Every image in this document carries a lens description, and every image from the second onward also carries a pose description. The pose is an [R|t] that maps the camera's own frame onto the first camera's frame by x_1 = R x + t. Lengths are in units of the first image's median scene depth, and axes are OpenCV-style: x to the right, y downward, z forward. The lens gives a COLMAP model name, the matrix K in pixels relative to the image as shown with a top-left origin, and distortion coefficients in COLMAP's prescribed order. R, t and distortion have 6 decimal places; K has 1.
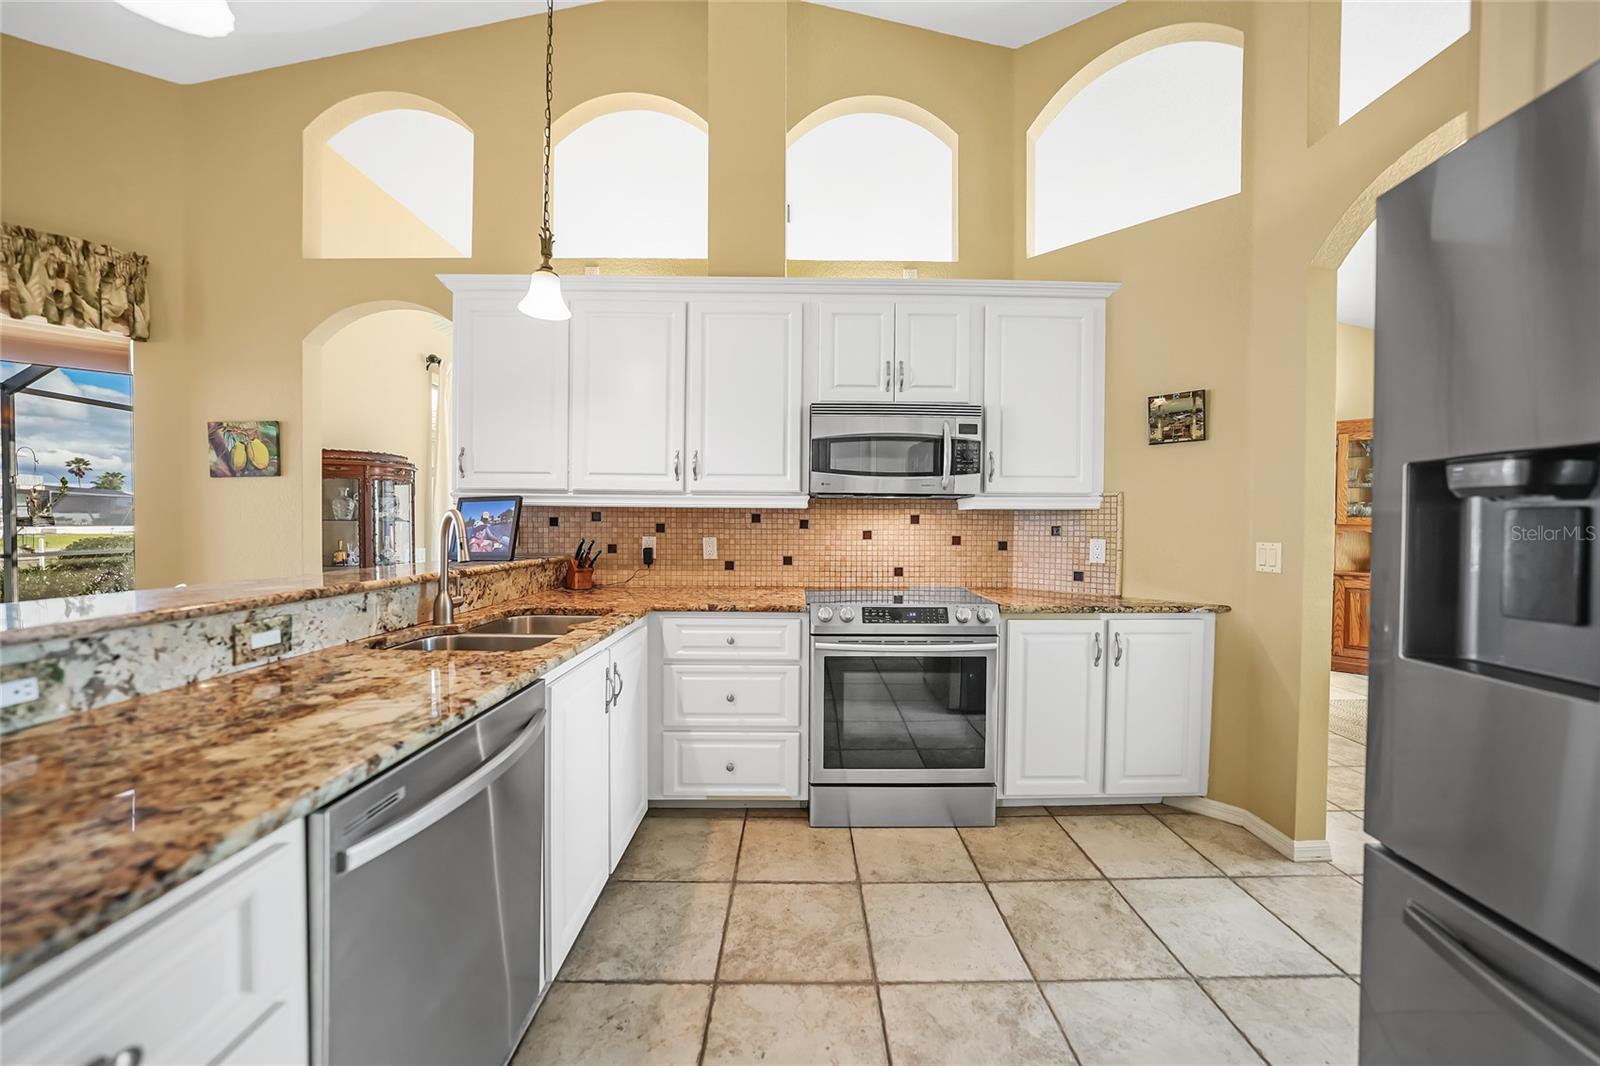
lens RADIAL K [[561.0, 0, 806.3], [0, 561.0, 527.8], [0, 0, 1]] dist [-0.027874, 0.006571]
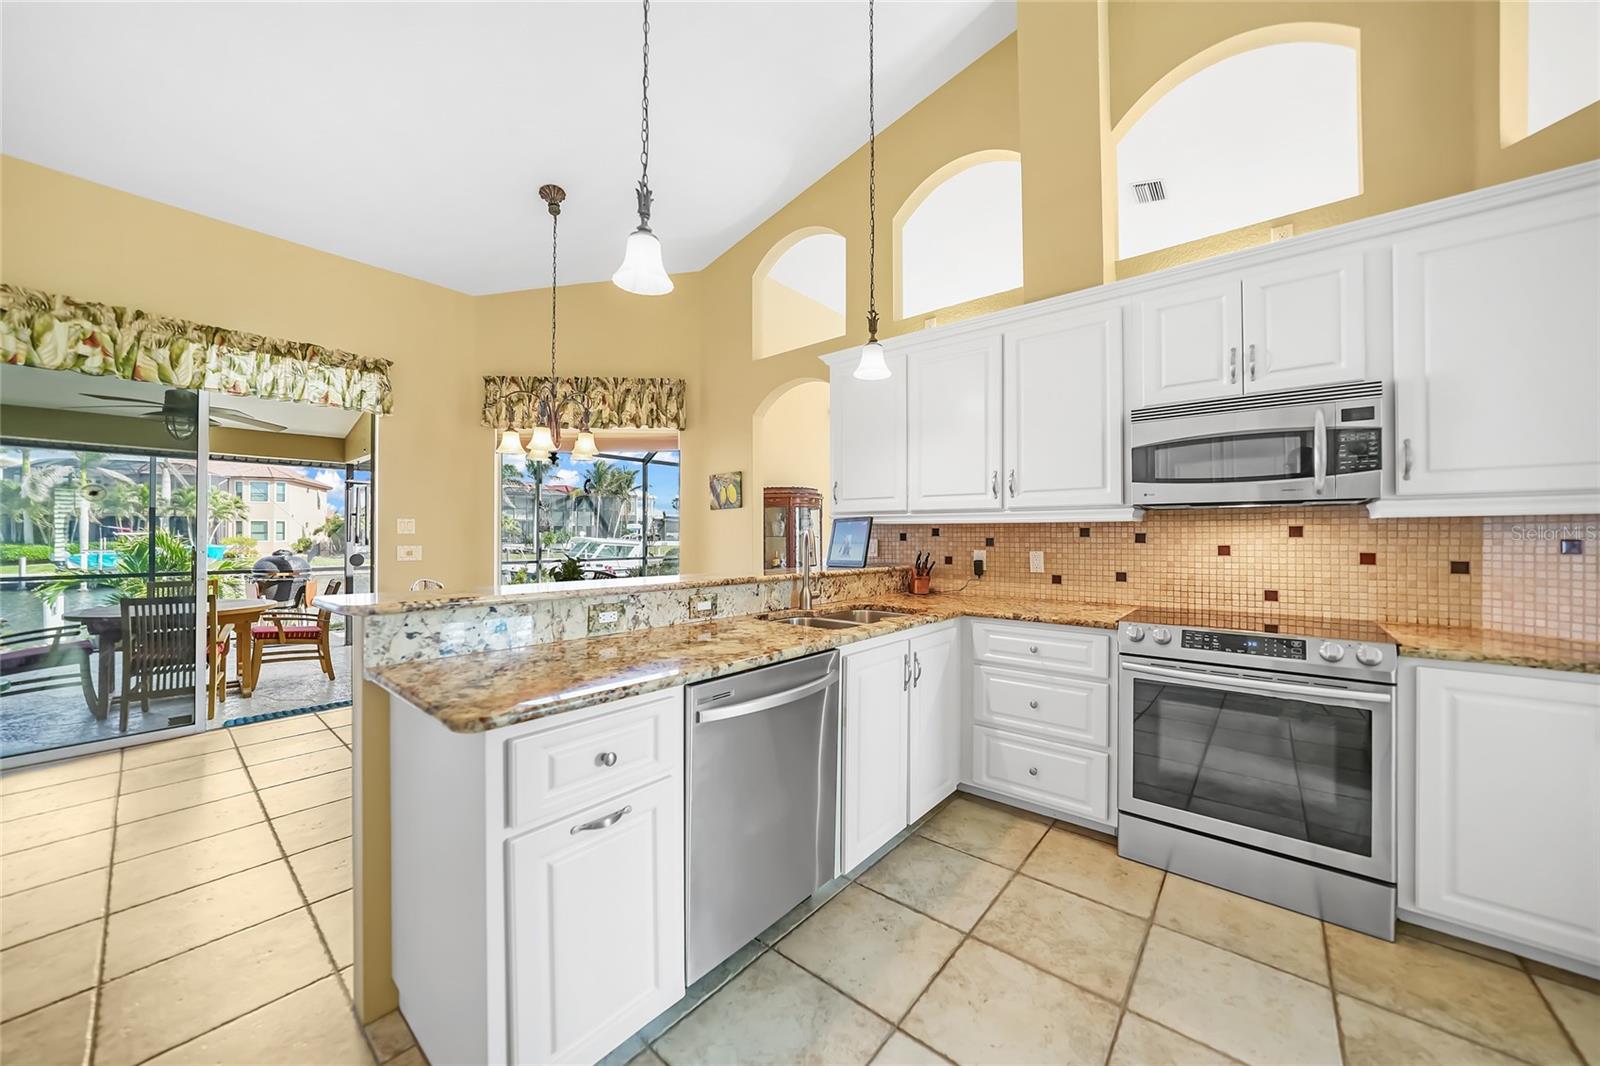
lens RADIAL K [[561.0, 0, 806.3], [0, 561.0, 527.8], [0, 0, 1]] dist [-0.027874, 0.006571]
pose [[0.764440, -0.015745, -0.644503, 0.189998], [-0.001251, 0.999664, -0.025905, 0.001167], [0.644694, 0.020609, 0.764163, -0.068192]]
